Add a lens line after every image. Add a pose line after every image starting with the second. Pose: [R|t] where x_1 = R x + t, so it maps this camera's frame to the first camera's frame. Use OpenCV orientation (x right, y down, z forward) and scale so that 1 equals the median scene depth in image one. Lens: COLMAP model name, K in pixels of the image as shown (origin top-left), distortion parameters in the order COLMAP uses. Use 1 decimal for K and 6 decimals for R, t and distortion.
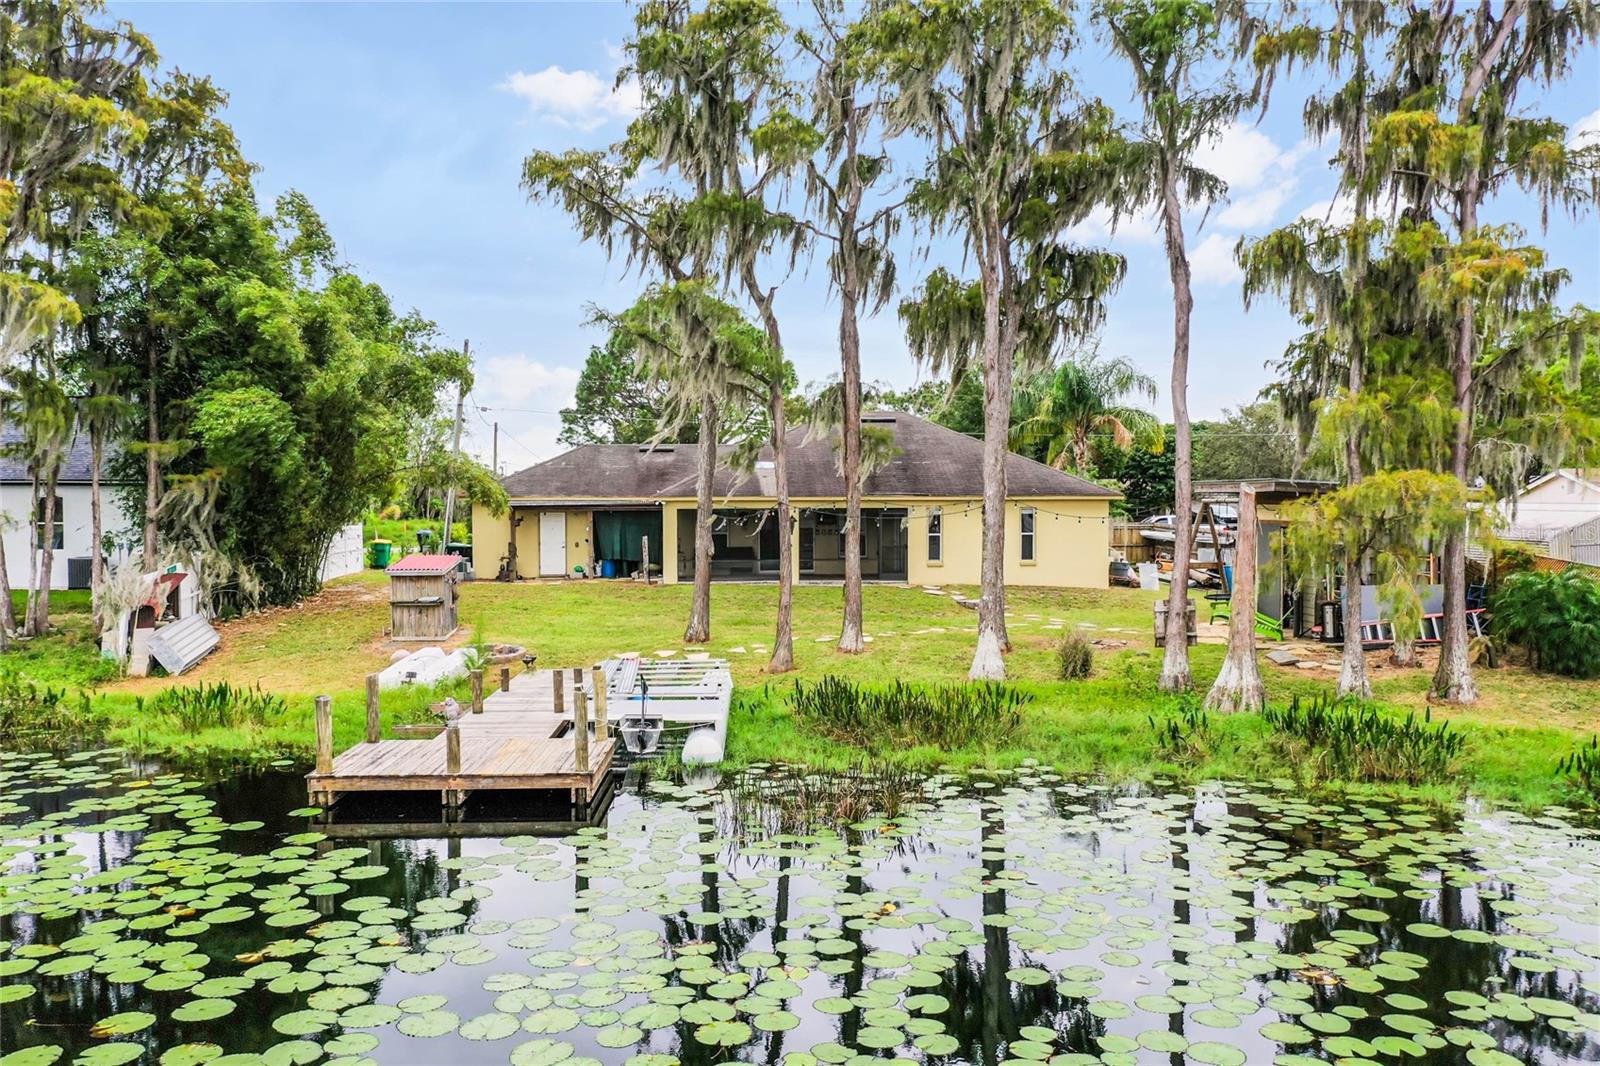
lens RADIAL K [[1270.1, 0, 800.0], [0, 1270.1, 533.0], [0, 0, 1]] dist [0.008223, 0.001848]
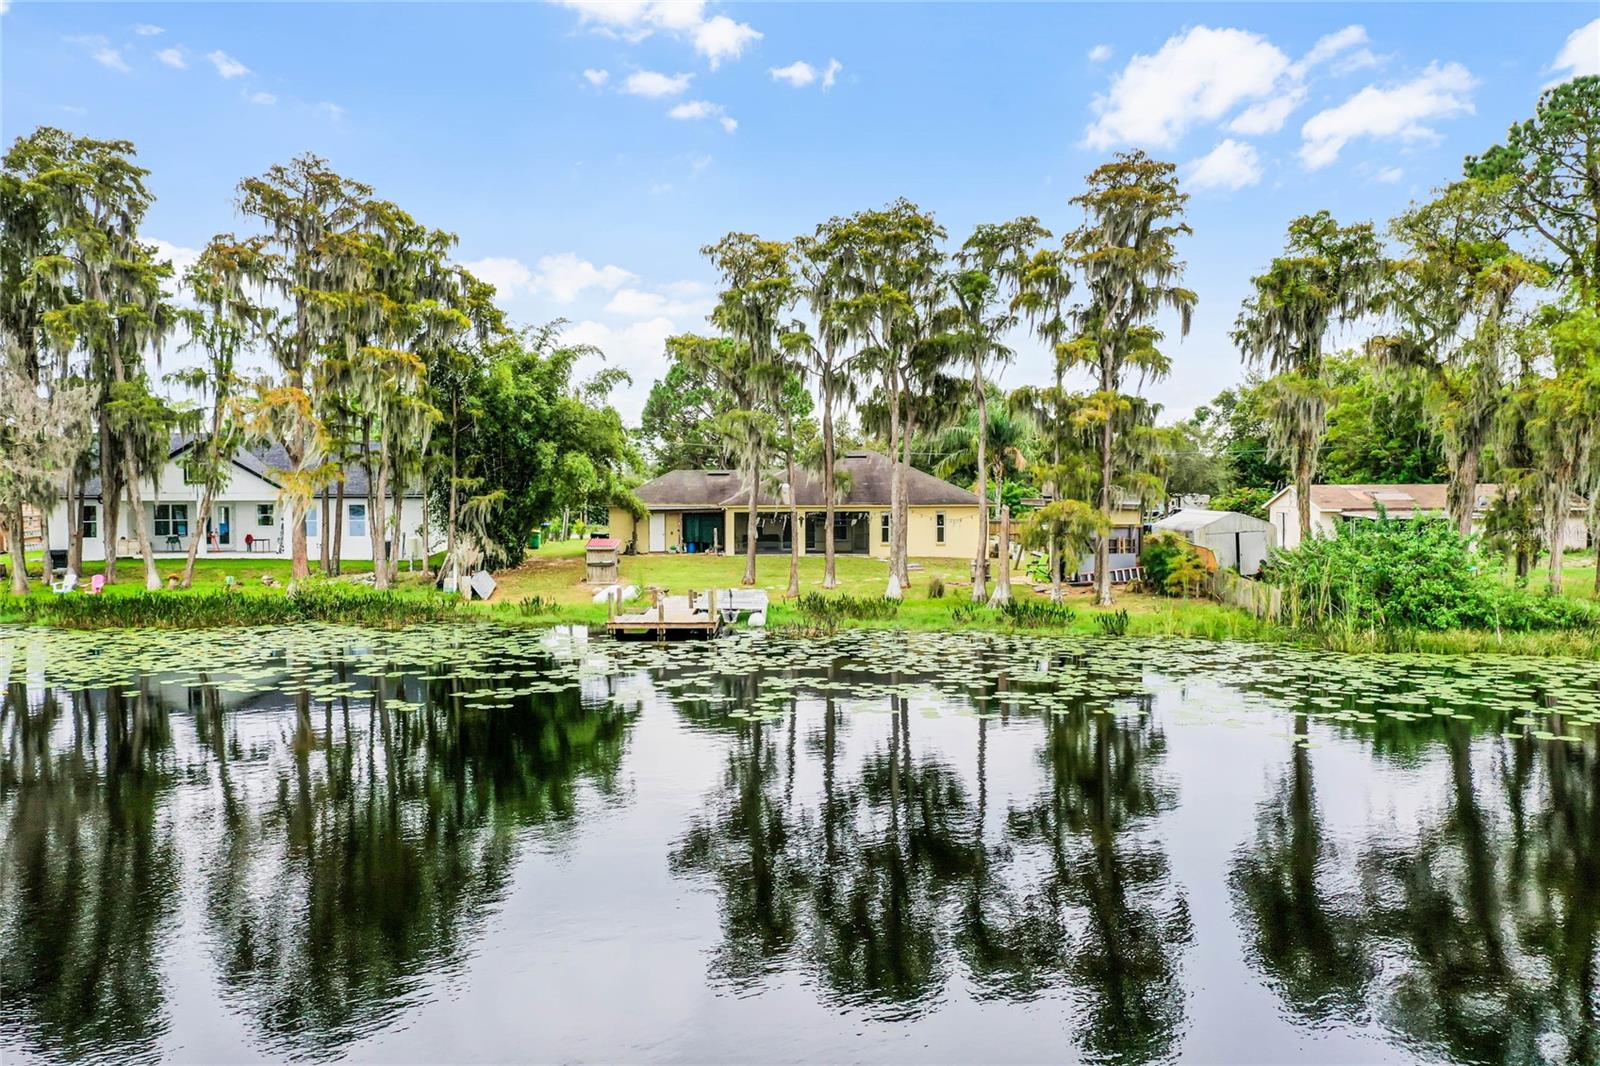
lens RADIAL K [[1268.7, 0, 799.8], [0, 1268.7, 492.7], [0, 0, 1]] dist [0.008001, 0.003598]
pose [[0.999788, 0.000369, -0.020582, 0.035281], [-0.000846, 0.999731, -0.023160, -0.007559], [0.020568, 0.023173, 0.999520, -0.928369]]
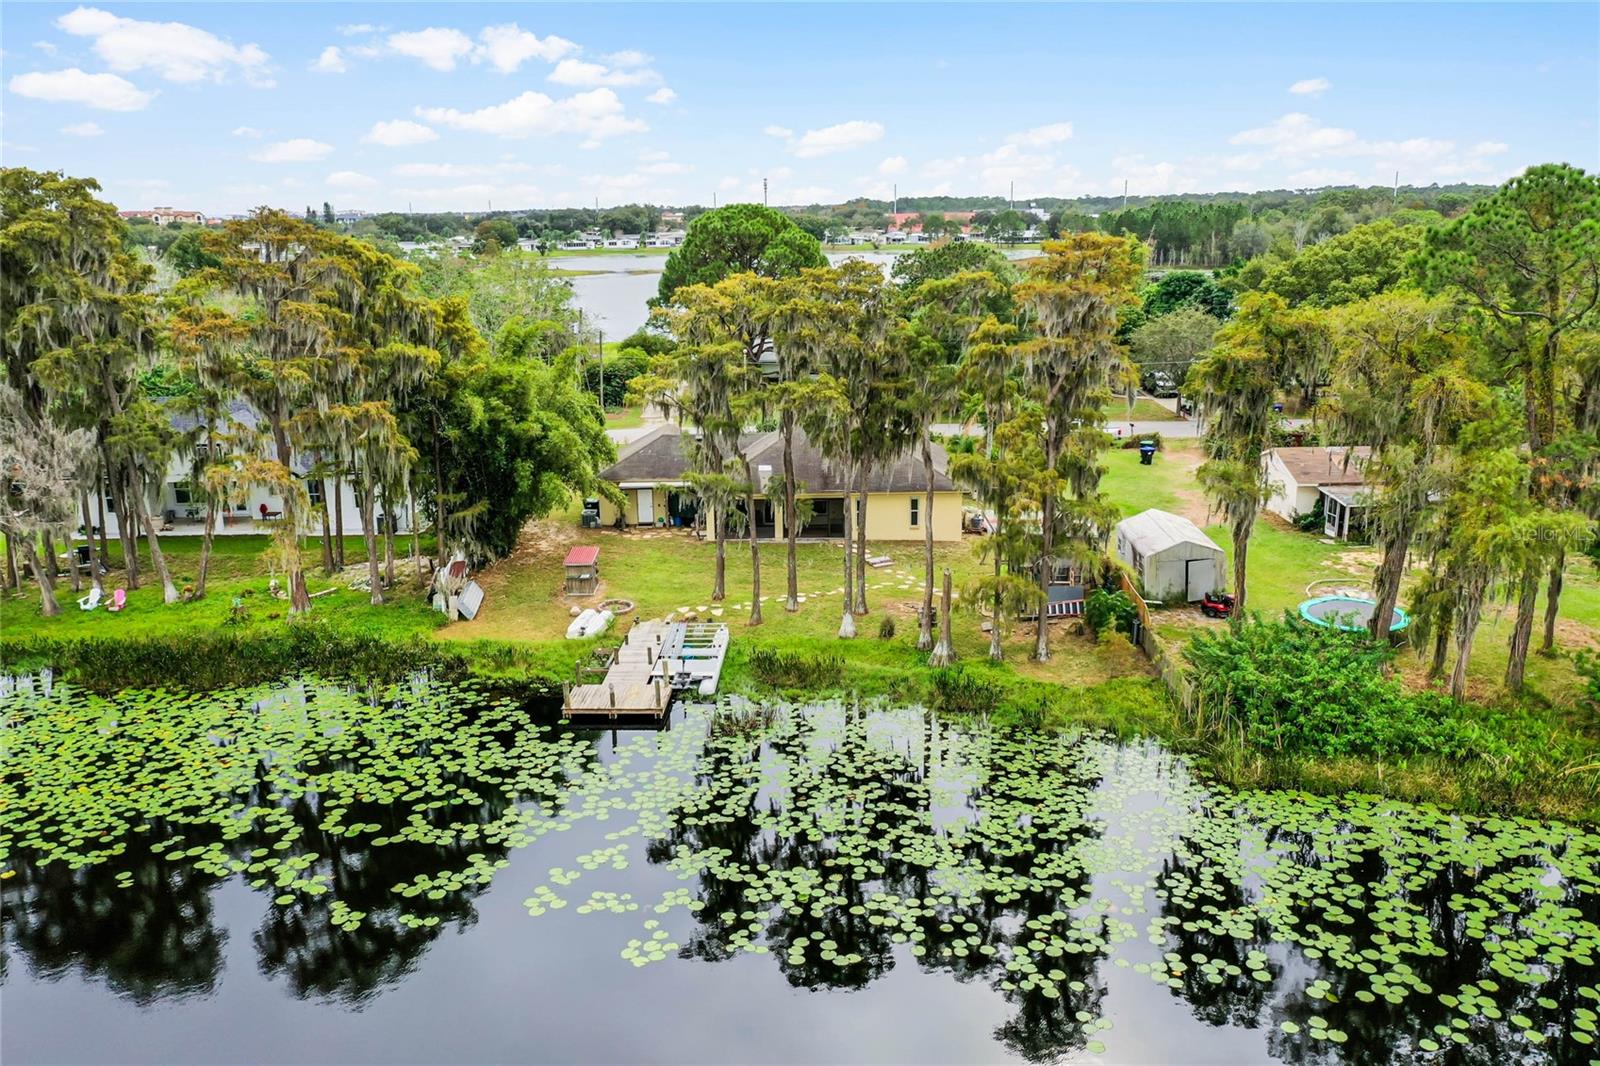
lens RADIAL K [[1268.7, 0, 799.8], [0, 1268.7, 492.7], [0, 0, 1]] dist [0.008001, 0.003598]
pose [[0.997281, 0.004271, -0.073573, 0.200682], [0.009573, 0.982352, 0.186794, -0.468664], [0.073073, -0.186991, 0.979640, -0.953235]]
